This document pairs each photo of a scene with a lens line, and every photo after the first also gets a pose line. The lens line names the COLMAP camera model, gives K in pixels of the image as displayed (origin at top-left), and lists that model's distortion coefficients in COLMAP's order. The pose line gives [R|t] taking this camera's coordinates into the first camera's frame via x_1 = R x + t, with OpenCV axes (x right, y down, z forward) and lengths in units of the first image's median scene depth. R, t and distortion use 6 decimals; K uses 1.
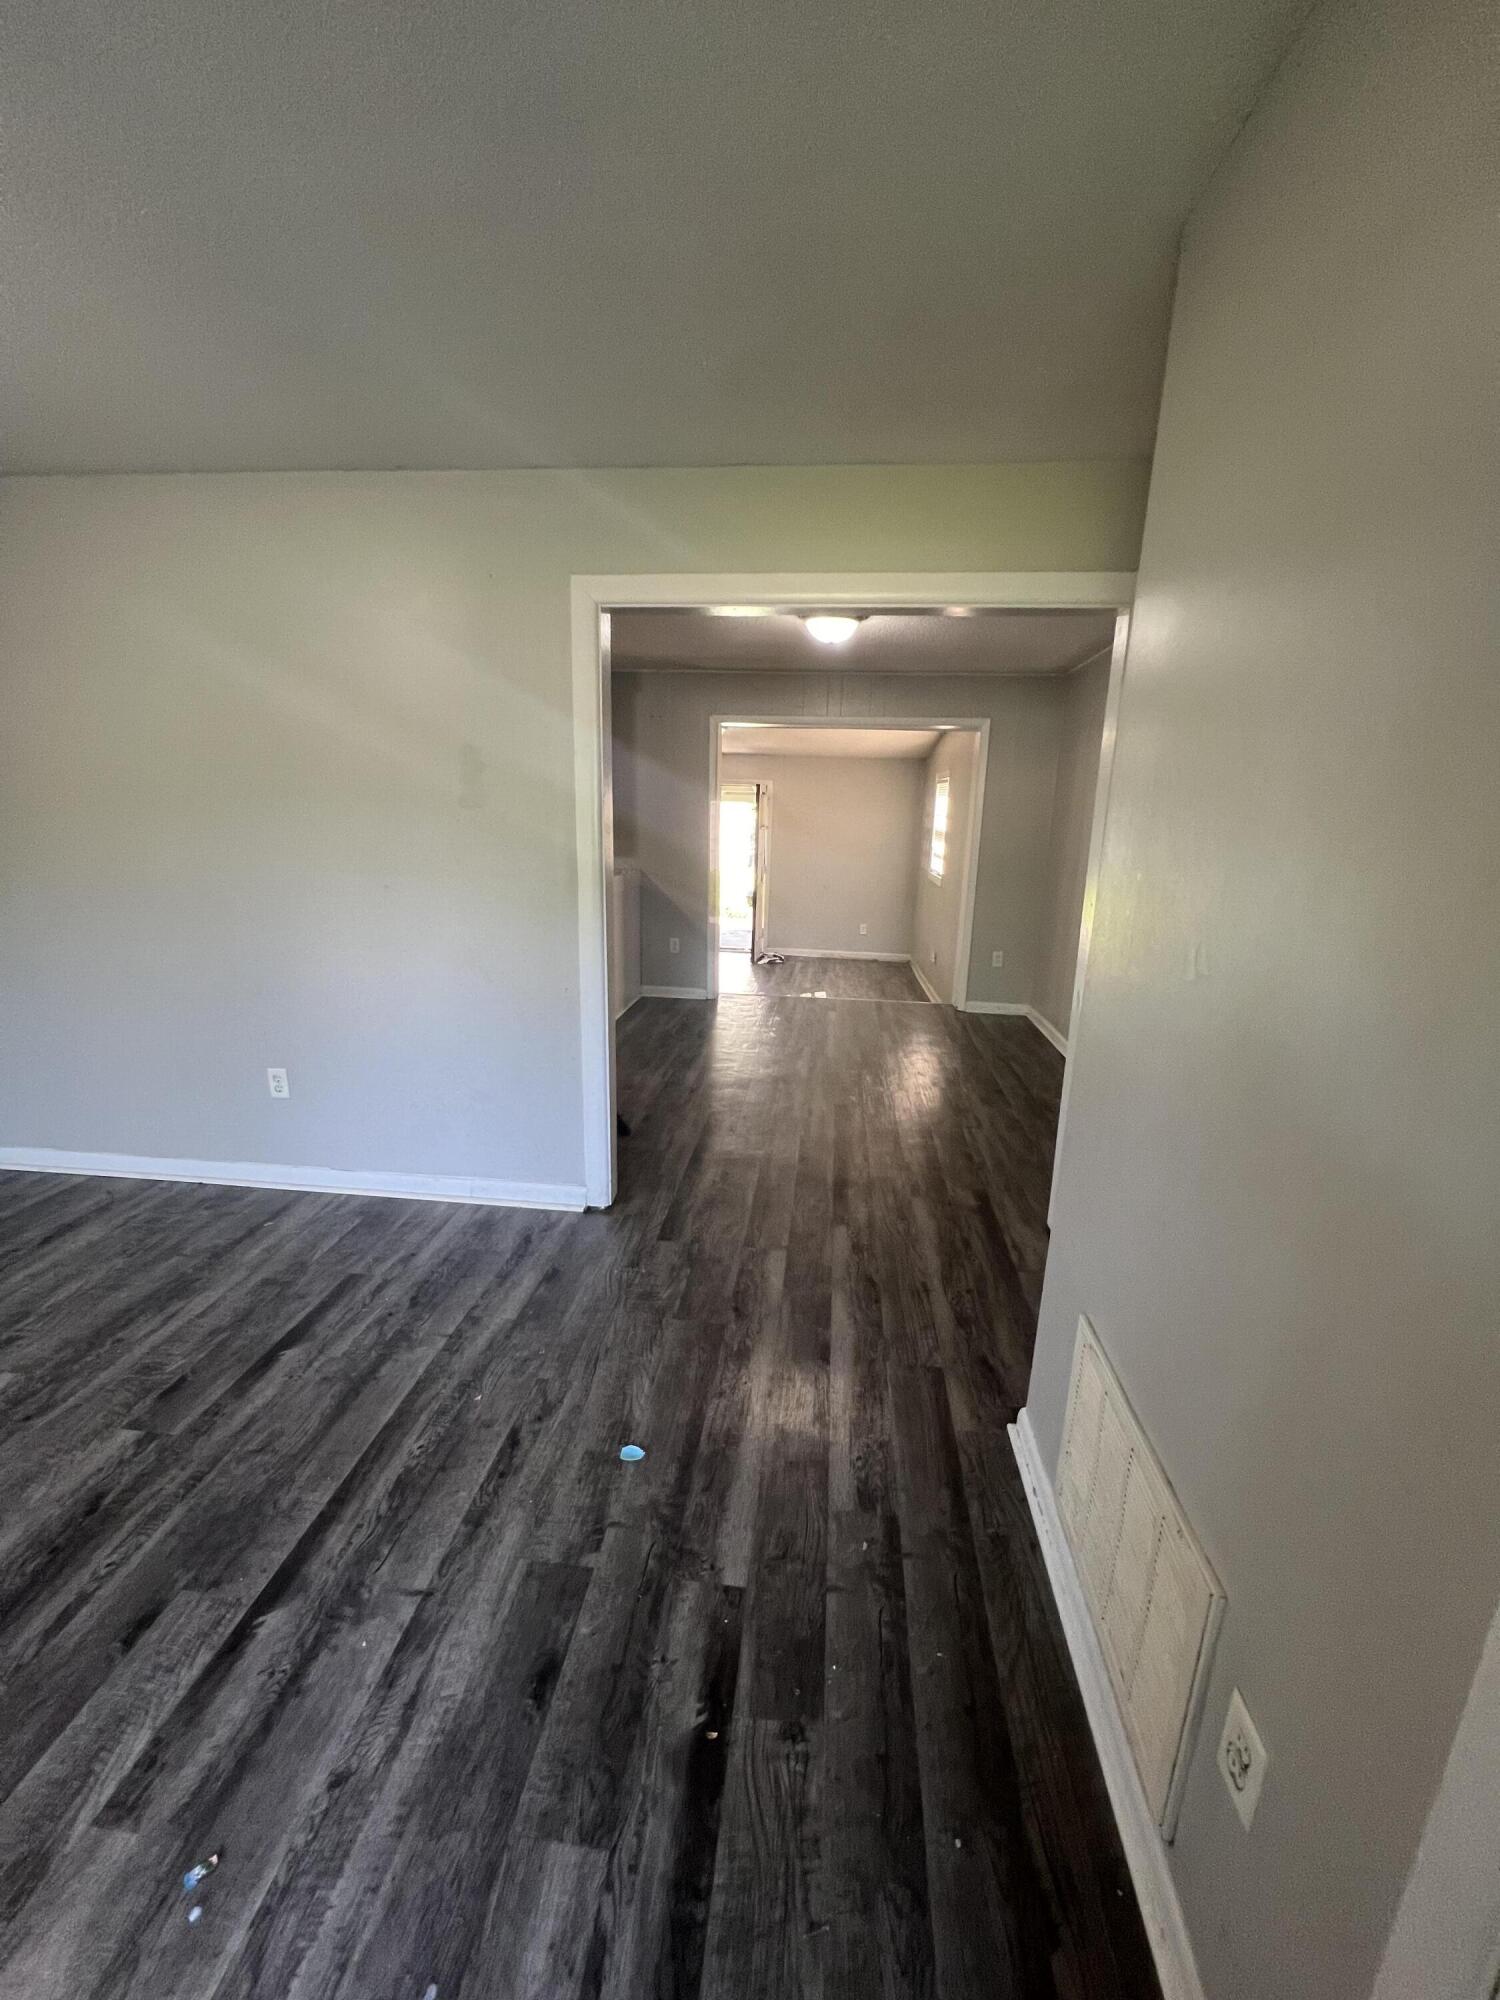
lens RADIAL K [[799.8, 0, 758.0], [0, 799.8, 997.3], [0, 0, 1]] dist [-0.003813, 0.000309]
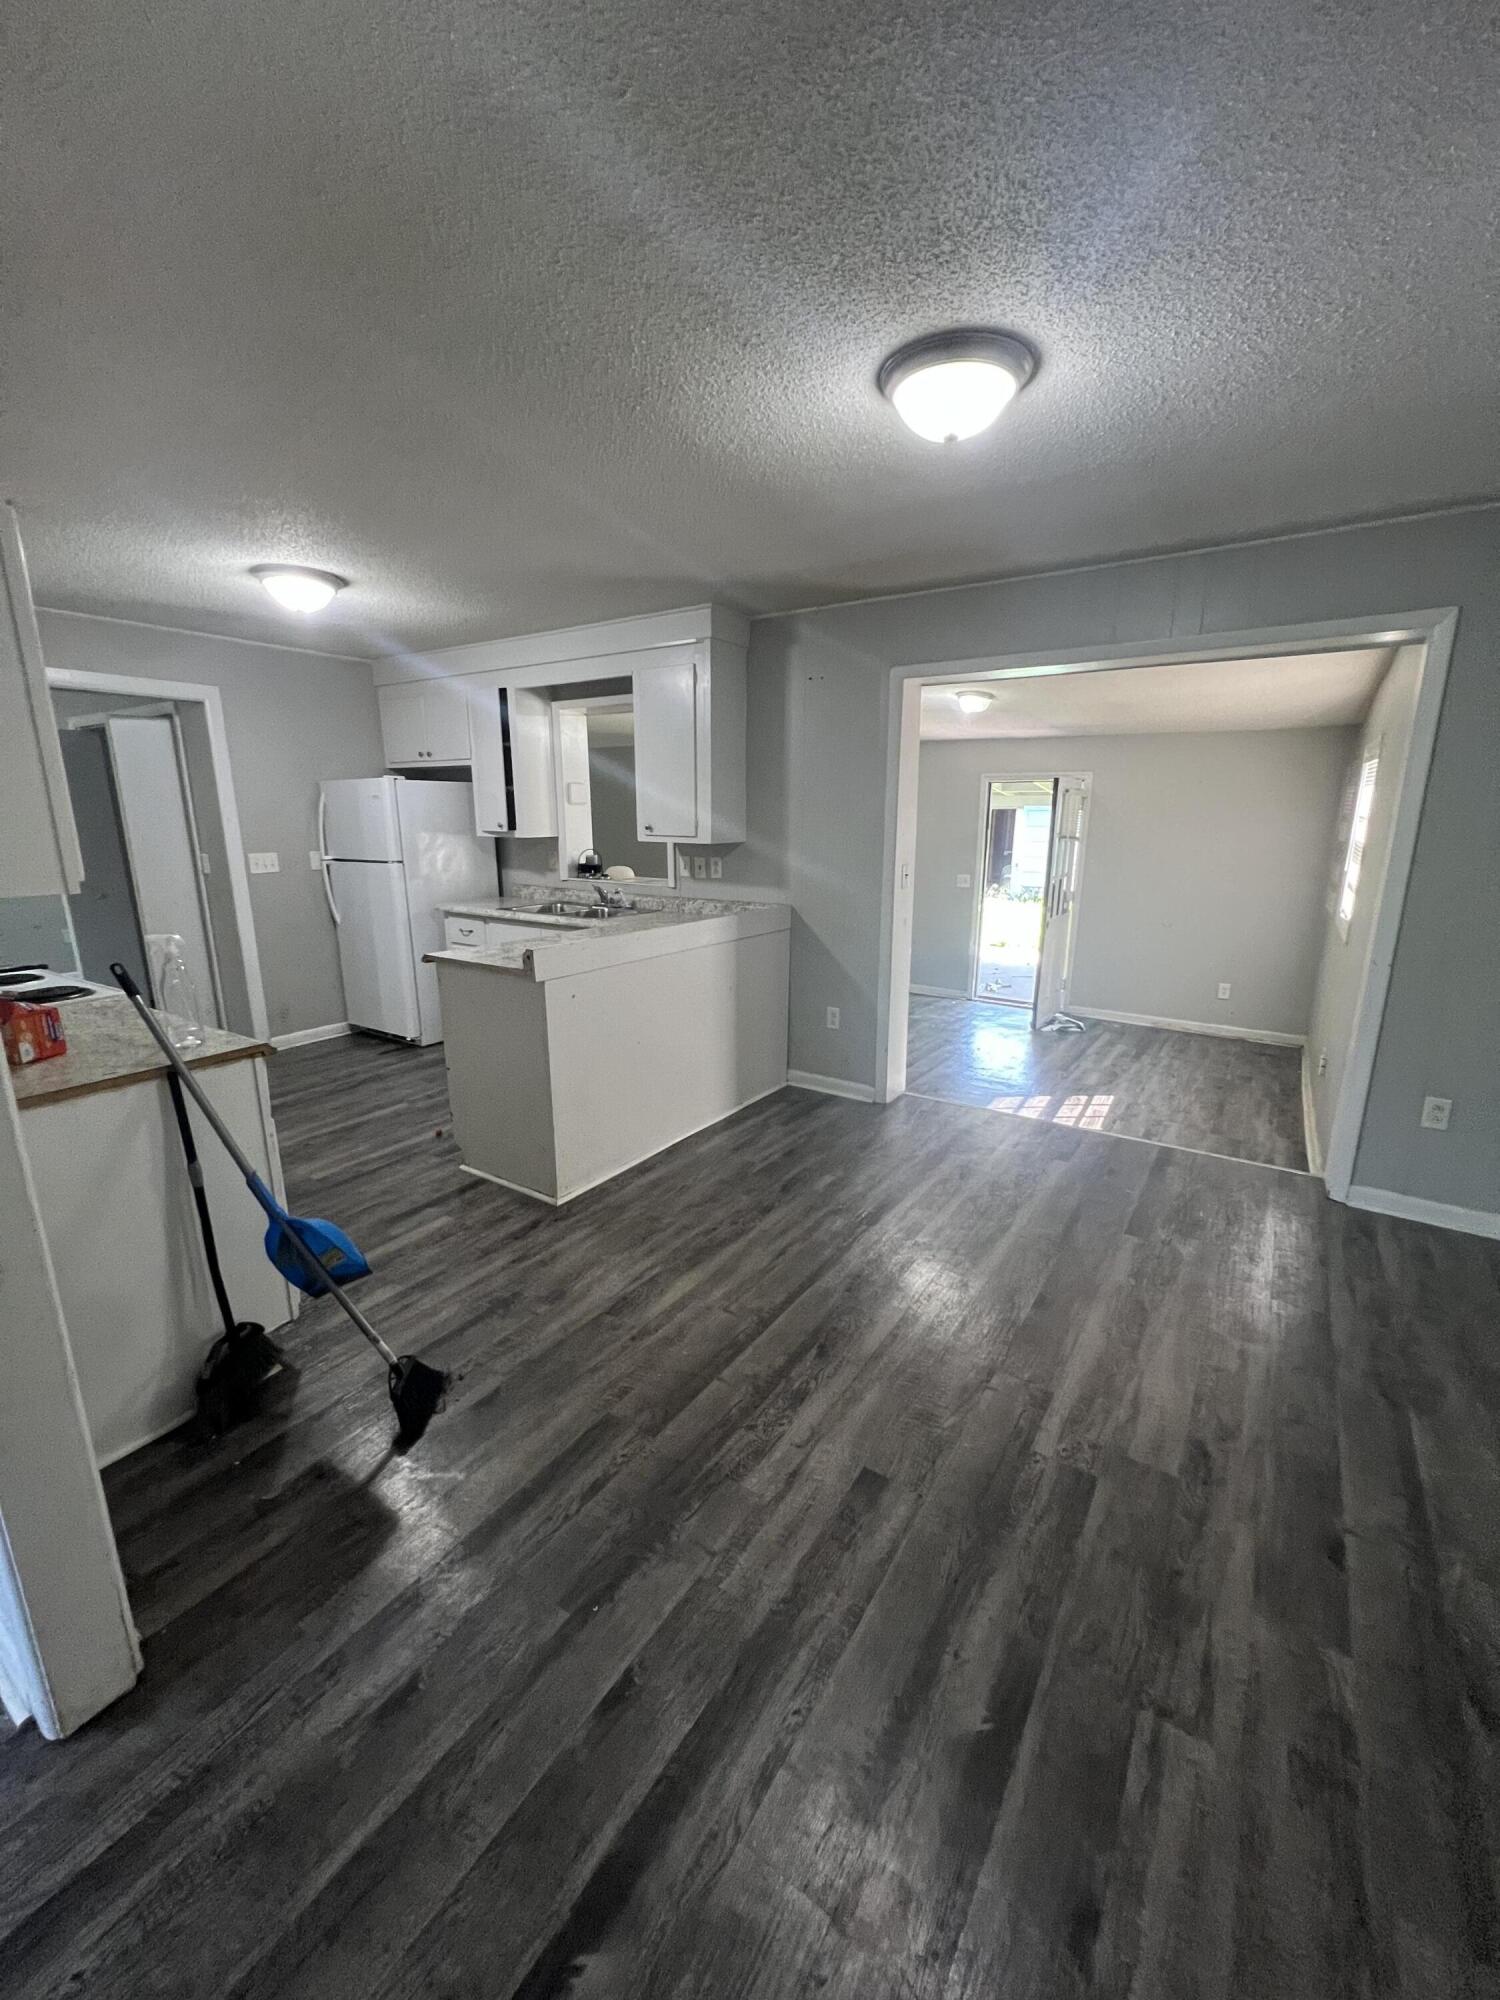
lens RADIAL K [[799.8, 0, 724.0], [0, 799.8, 1001.7], [0, 0, 1]] dist [-0.003813, 0.000309]
pose [[0.874499, 0.092634, -0.476100, 0.141630], [-0.093688, 0.995368, 0.021582, -0.087331], [0.475894, 0.025731, 0.879126, 0.357438]]
